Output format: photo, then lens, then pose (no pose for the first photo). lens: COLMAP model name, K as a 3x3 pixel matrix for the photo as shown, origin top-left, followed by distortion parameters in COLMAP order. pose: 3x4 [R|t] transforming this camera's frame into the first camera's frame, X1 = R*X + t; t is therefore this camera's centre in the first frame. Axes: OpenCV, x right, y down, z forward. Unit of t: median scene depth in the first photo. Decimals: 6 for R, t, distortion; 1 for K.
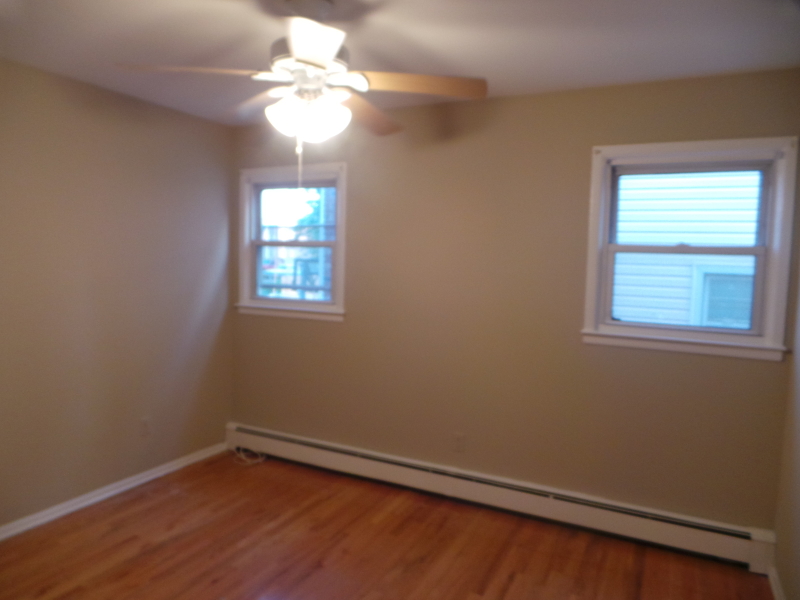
lens RADIAL K [[547.3, 0, 400.0], [0, 547.3, 300.0], [0, 0, 1]] dist [-0.000217, -0.059547]
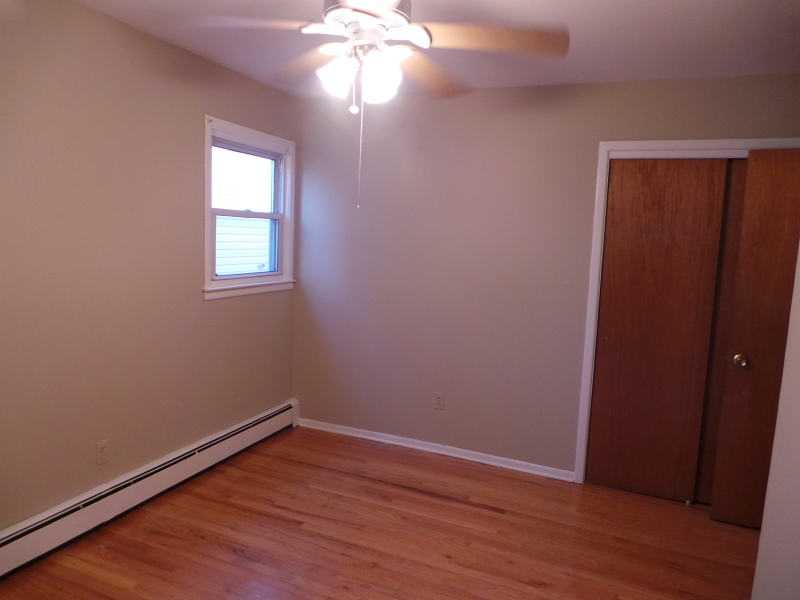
lens RADIAL K [[558.9, 0, 400.0], [0, 558.9, 300.0], [0, 0, 1]] dist [0.001679, 0.000198]
pose [[-0.085882, -0.160550, 0.983284, -0.860953], [0.008264, 0.986782, 0.161843, -0.108047], [-0.996271, 0.022026, -0.083420, 0.785918]]
